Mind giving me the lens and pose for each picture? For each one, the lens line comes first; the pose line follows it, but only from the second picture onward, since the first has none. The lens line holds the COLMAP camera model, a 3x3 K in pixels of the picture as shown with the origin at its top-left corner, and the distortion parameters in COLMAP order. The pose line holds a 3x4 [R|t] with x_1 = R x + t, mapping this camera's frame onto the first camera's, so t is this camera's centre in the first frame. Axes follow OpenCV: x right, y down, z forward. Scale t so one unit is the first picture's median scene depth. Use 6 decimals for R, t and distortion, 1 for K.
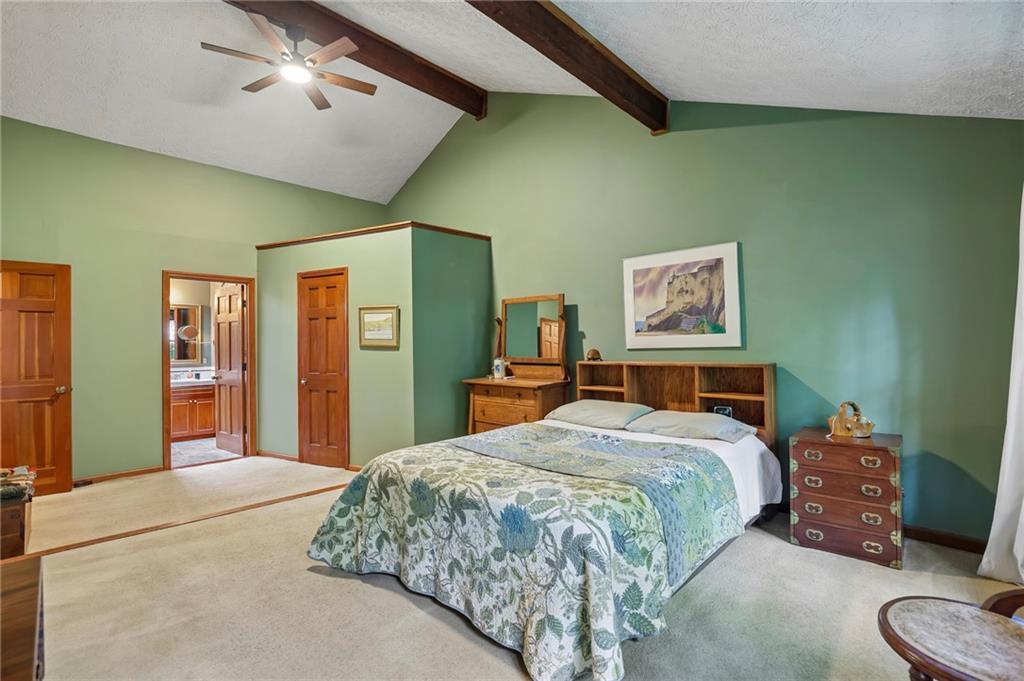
lens RADIAL K [[463.2, 0, 512.0], [0, 463.2, 340.5], [0, 0, 1]] dist [-0.019115, 0.000045]
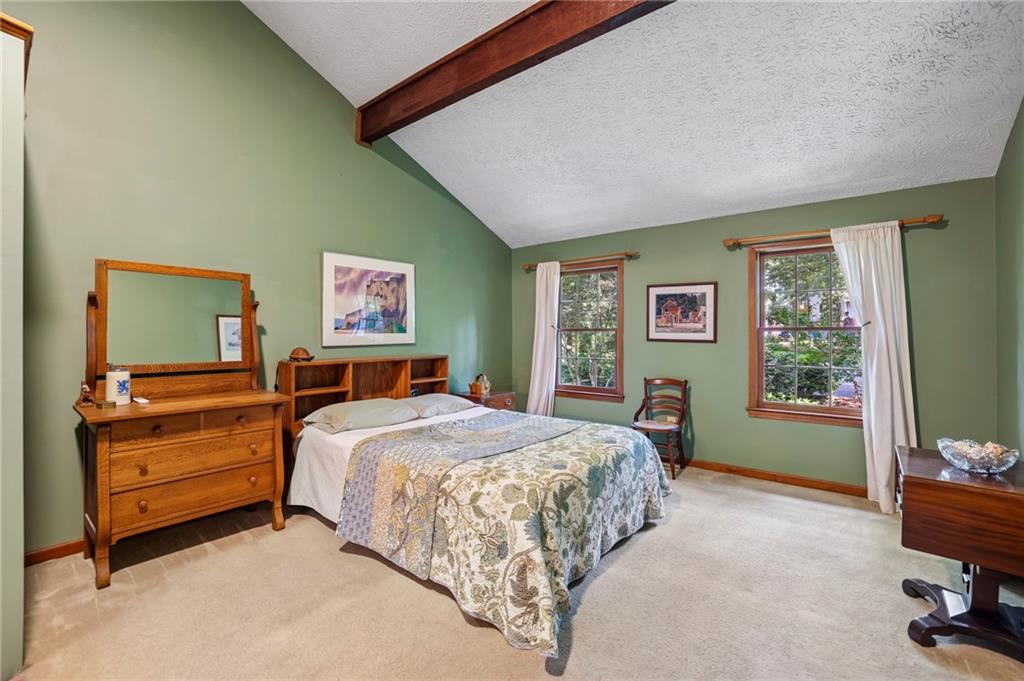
lens RADIAL K [[438.3, 0, 510.5], [0, 438.3, 327.8], [0, 0, 1]] dist [-0.047673, 0.000357]
pose [[-0.082815, 0.023104, 0.996297, -0.755114], [-0.012307, 0.999631, -0.024204, -0.004174], [-0.996489, -0.014266, -0.082500, 0.785105]]
